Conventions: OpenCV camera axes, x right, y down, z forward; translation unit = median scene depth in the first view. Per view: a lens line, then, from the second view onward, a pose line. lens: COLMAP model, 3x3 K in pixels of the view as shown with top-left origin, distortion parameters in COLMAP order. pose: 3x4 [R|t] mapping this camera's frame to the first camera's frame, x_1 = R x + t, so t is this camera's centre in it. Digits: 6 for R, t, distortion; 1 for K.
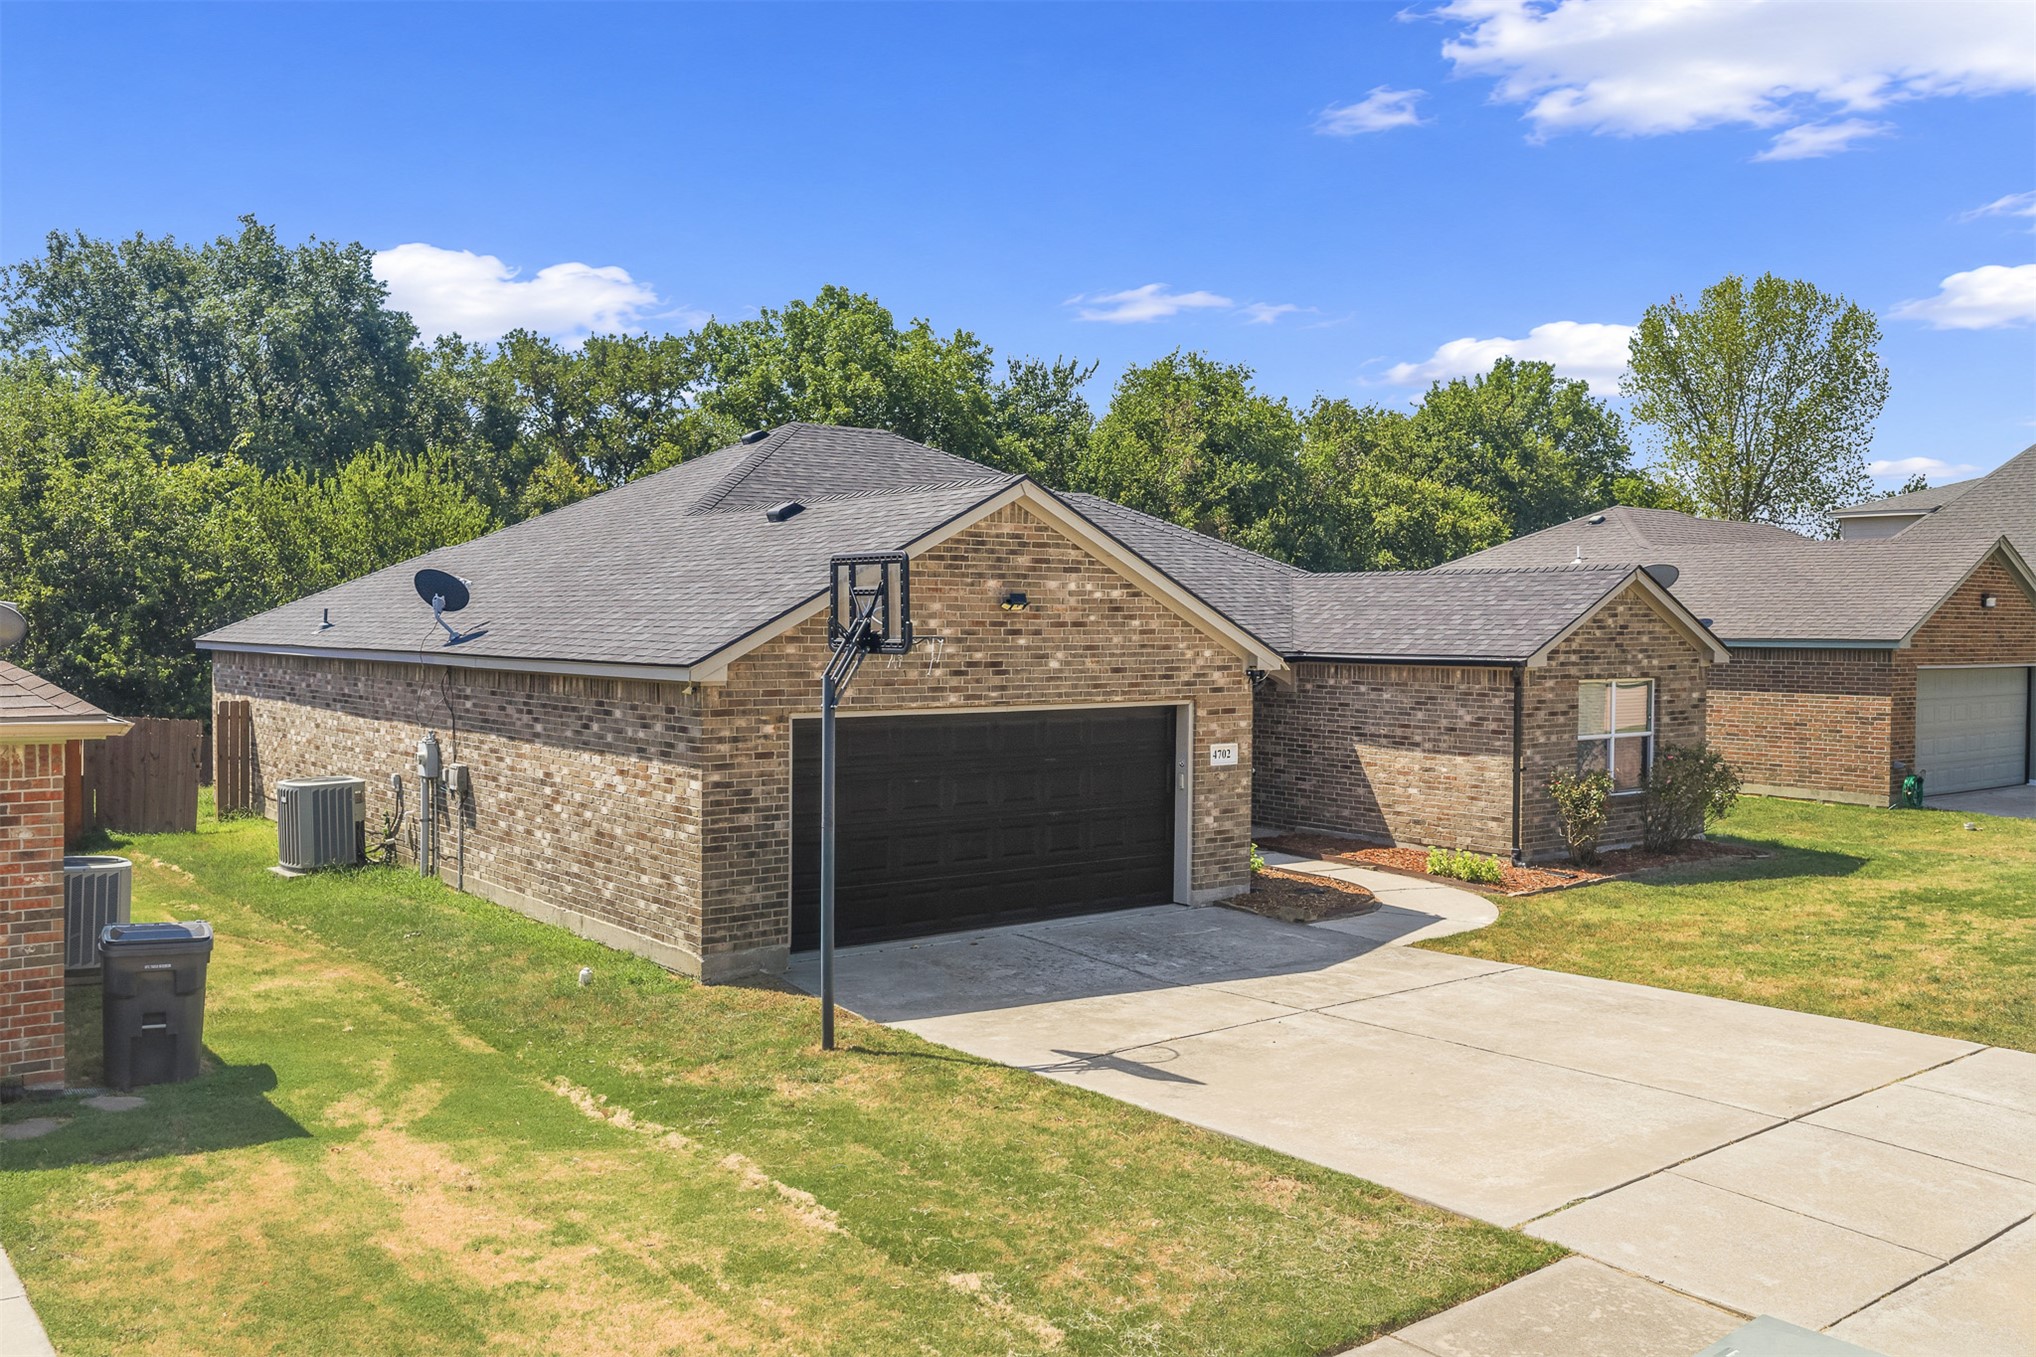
lens RADIAL K [[1757.1, 0, 1040.6], [0, 1757.1, 671.2], [0, 0, 1]] dist [0.026284, -0.056199]
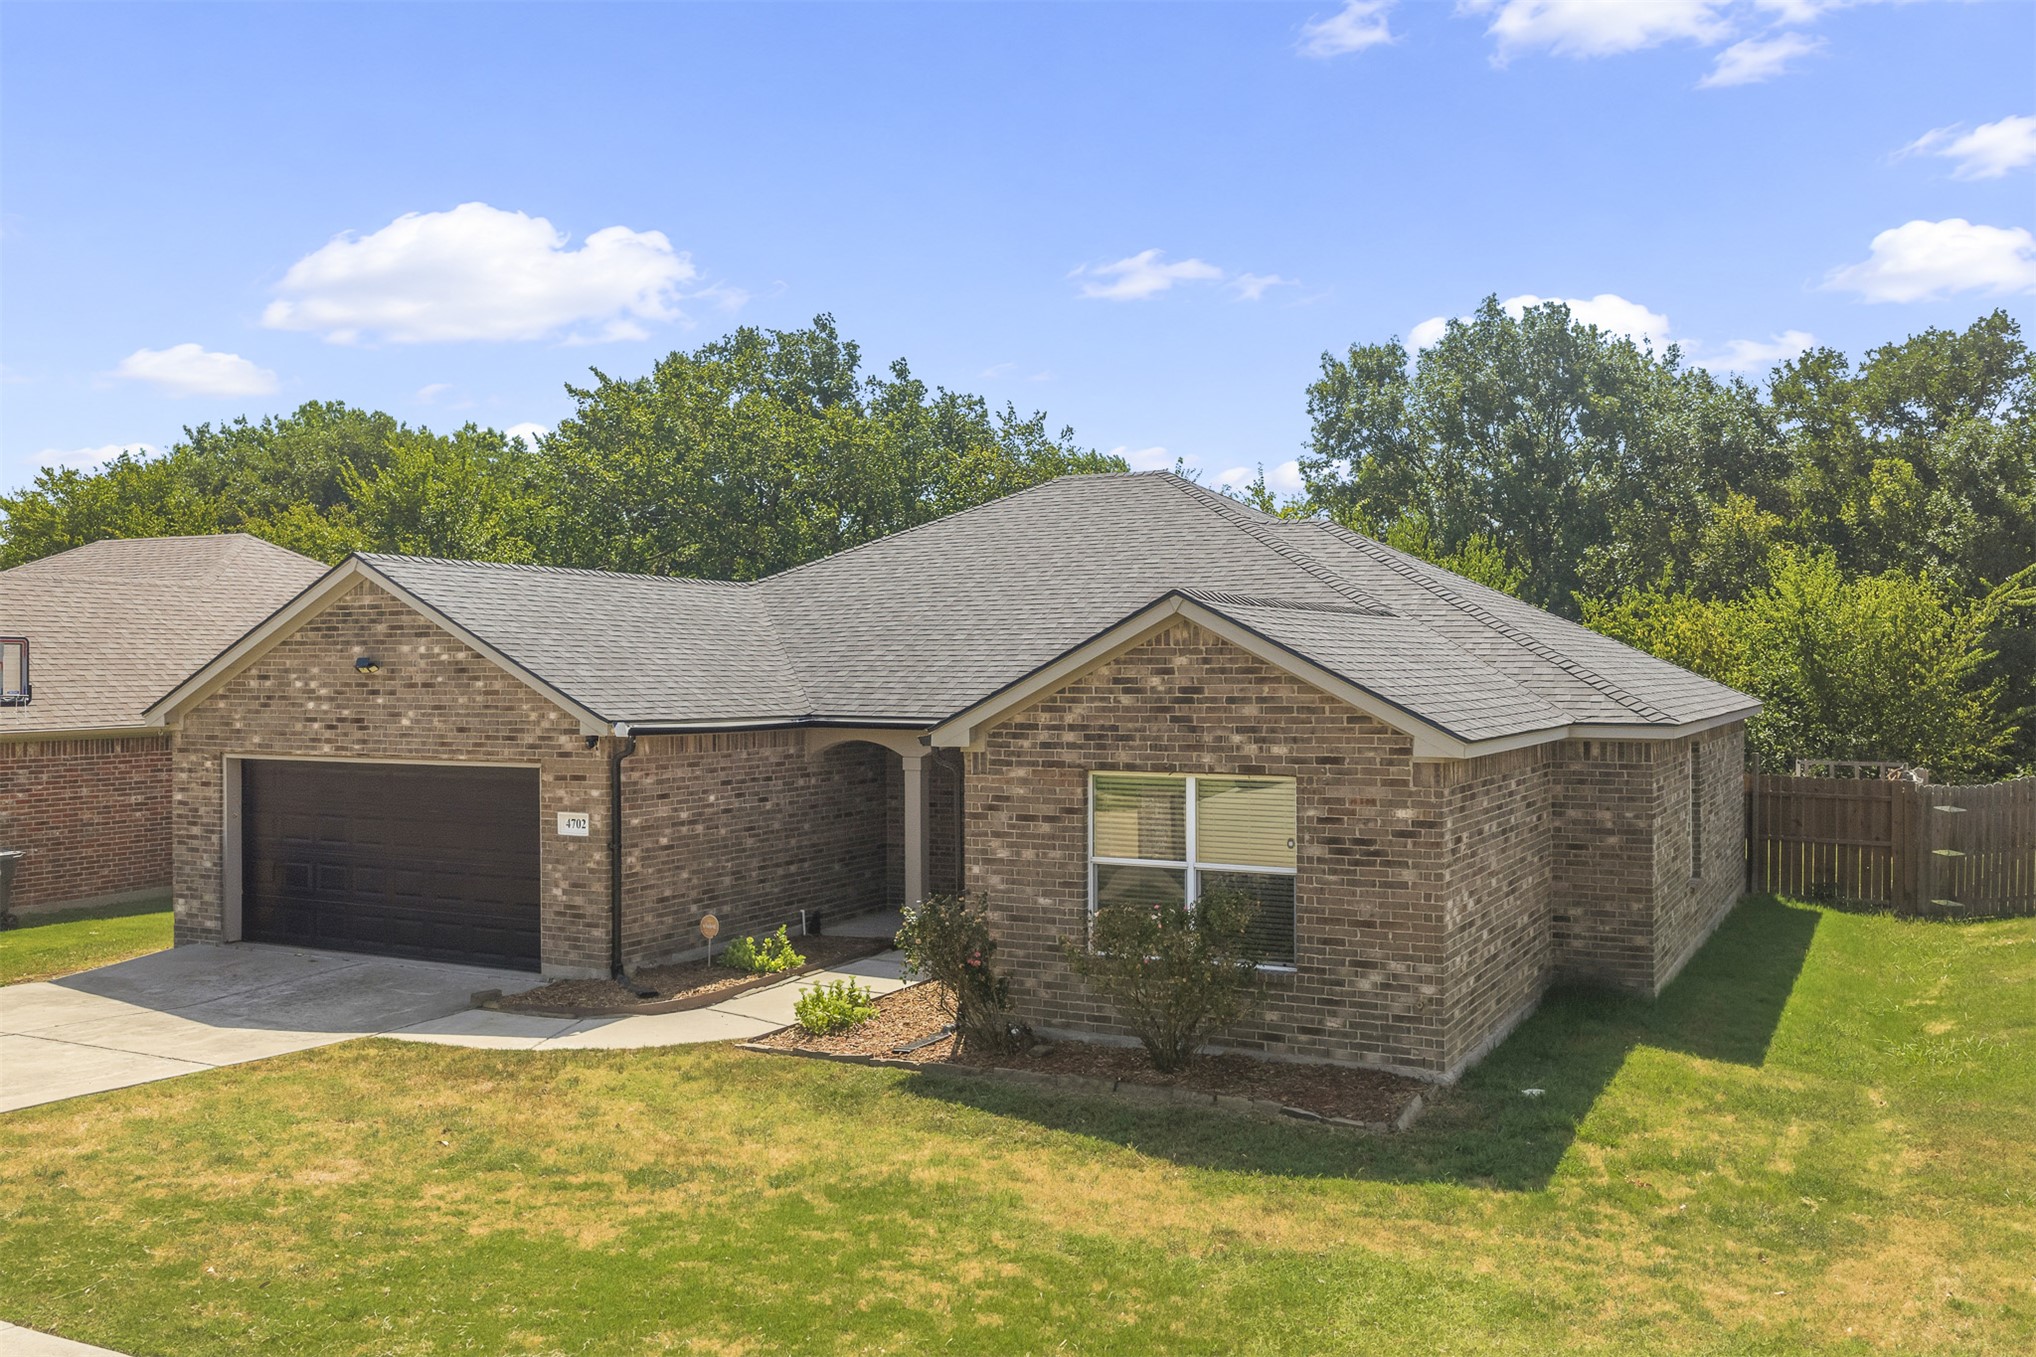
lens RADIAL K [[1757.1, 0, 986.3], [0, 1757.1, 648.8], [0, 0, 1]] dist [0.026284, -0.056199]
pose [[0.376909, -0.016182, -0.926109, 1.139508], [-0.022582, 0.999390, -0.026653, -0.028027], [0.925975, 0.030959, 0.376314, 0.912373]]
